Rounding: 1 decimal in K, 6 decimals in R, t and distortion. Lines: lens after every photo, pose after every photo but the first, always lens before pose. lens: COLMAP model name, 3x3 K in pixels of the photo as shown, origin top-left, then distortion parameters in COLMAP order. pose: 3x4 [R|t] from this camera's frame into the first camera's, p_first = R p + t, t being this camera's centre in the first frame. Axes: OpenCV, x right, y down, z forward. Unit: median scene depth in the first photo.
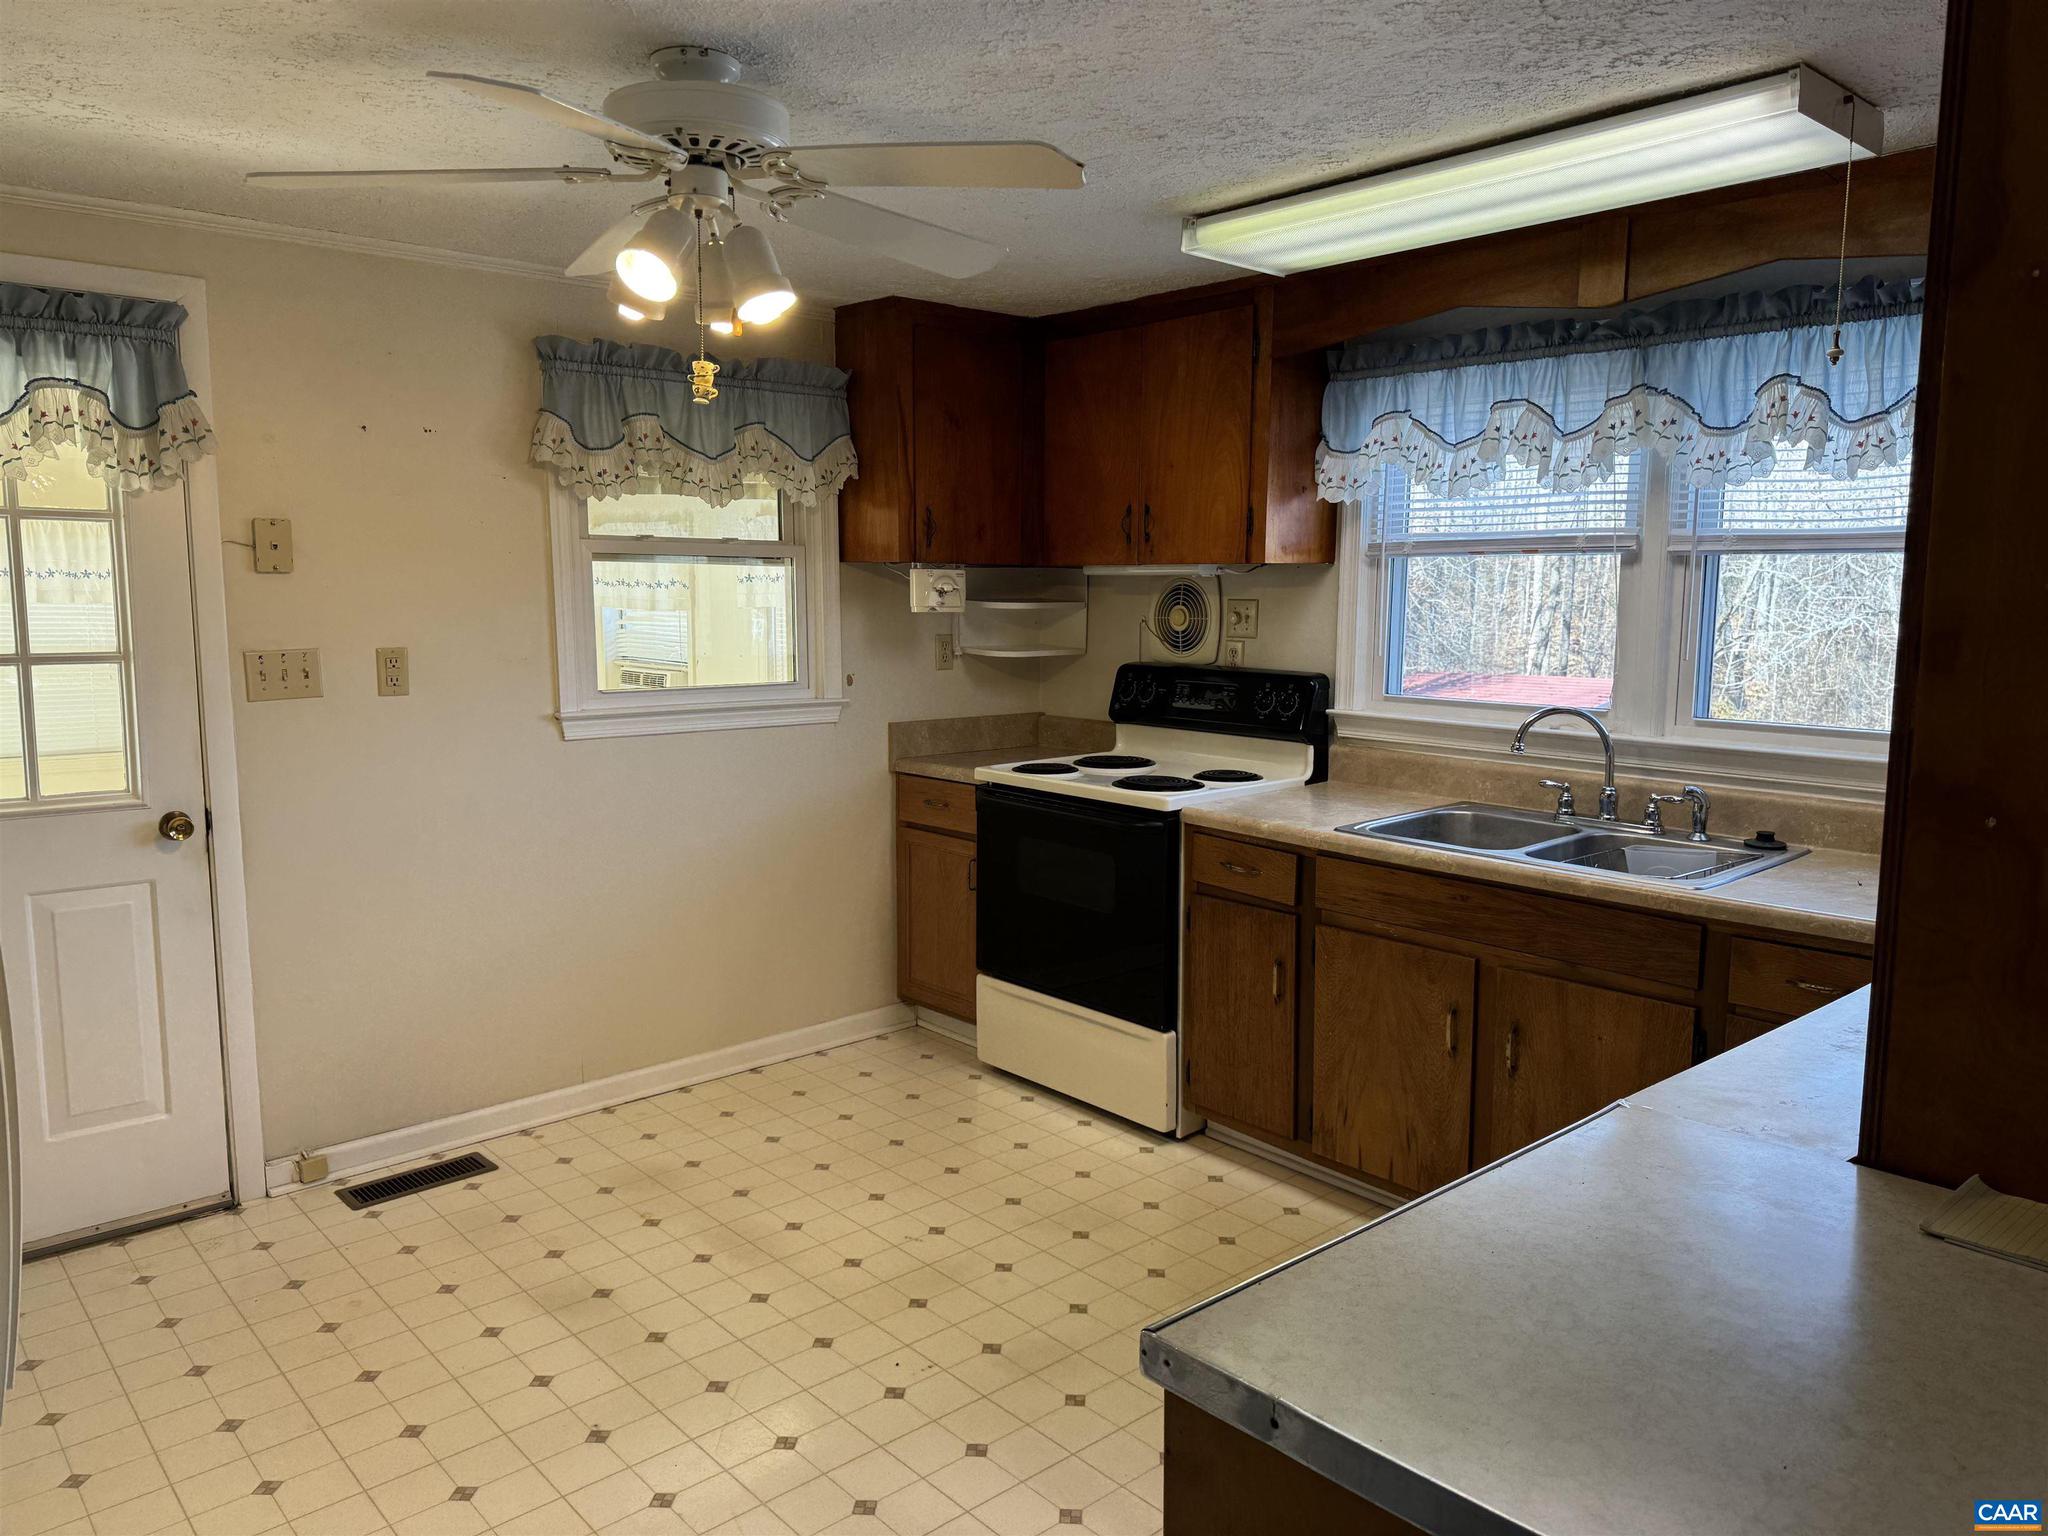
lens RADIAL K [[1418.2, 0, 1036.9], [0, 1418.2, 761.9], [0, 0, 1]] dist [0.121234, -0.176168]
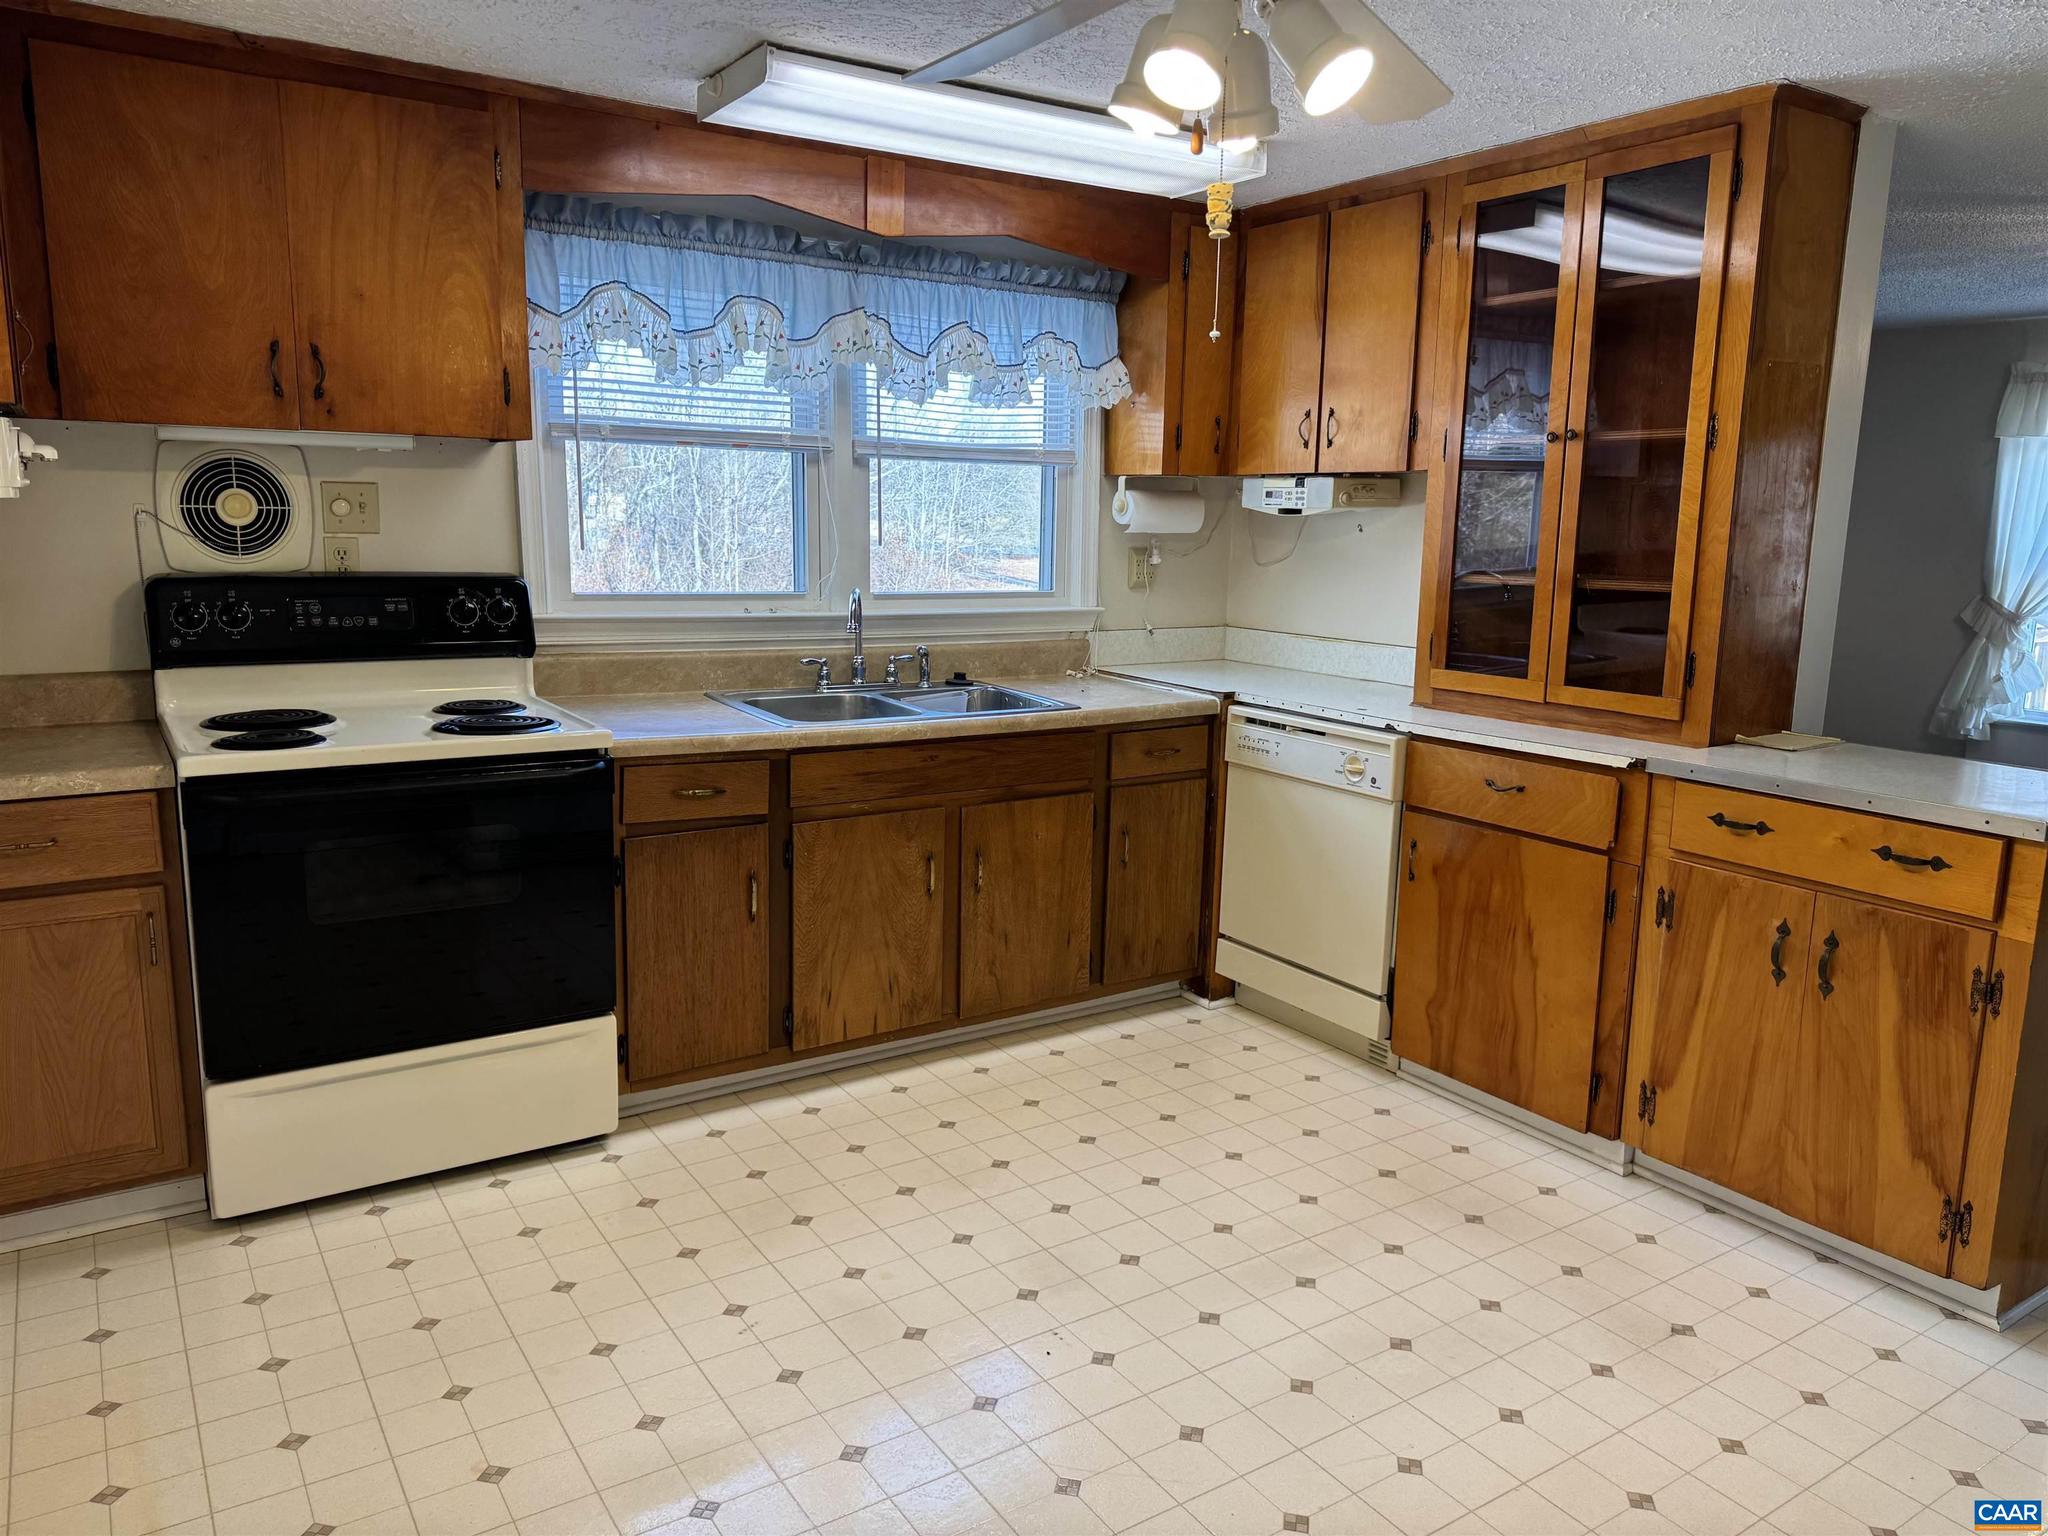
lens RADIAL K [[1418.2, 0, 1036.9], [0, 1418.2, 761.9], [0, 0, 1]] dist [0.121234, -0.176168]
pose [[0.151613, -0.176097, 0.972627, -0.679556], [0.101669, 0.981561, 0.161867, -0.065780], [-0.983197, 0.074345, 0.166721, 0.625104]]
